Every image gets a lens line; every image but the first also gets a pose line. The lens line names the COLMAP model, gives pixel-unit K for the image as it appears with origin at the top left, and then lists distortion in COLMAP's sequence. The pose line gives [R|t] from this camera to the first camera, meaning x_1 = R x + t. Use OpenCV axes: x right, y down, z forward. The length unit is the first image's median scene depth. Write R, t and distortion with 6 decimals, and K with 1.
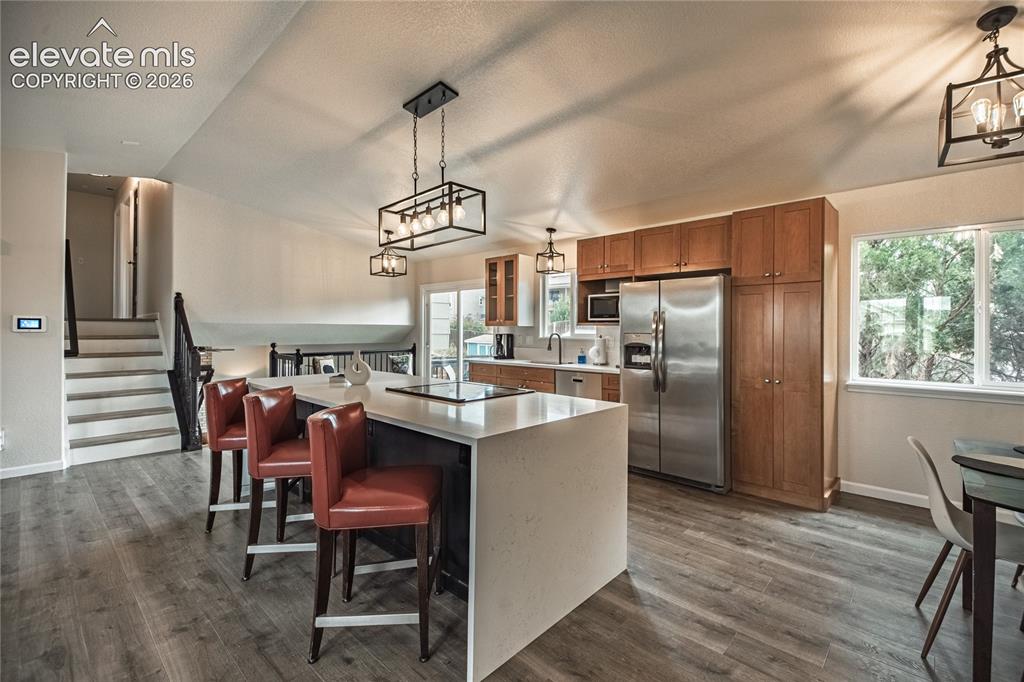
lens RADIAL K [[464.0, 0, 516.0], [0, 464.0, 324.1], [0, 0, 1]] dist [0.030725, -0.010962]
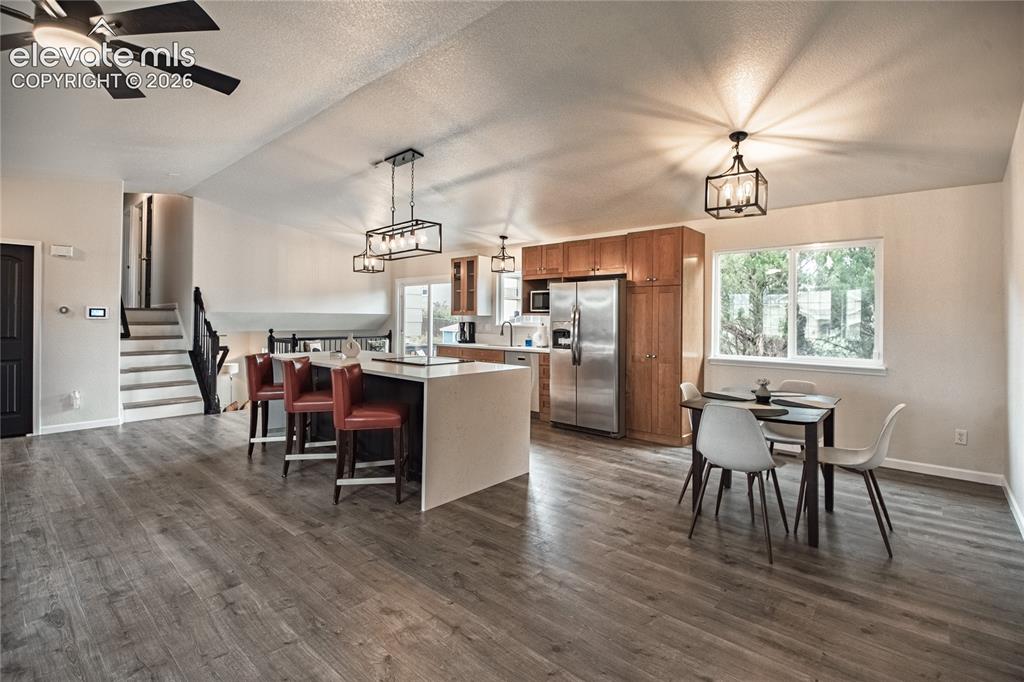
lens RADIAL K [[464.0, 0, 506.5], [0, 464.0, 311.6], [0, 0, 1]] dist [0.030725, -0.010962]
pose [[0.999500, 0.003516, 0.031429, 0.066127], [-0.003451, 0.999992, -0.002125, -0.005442], [-0.031437, 0.002016, 0.999504, -0.329977]]
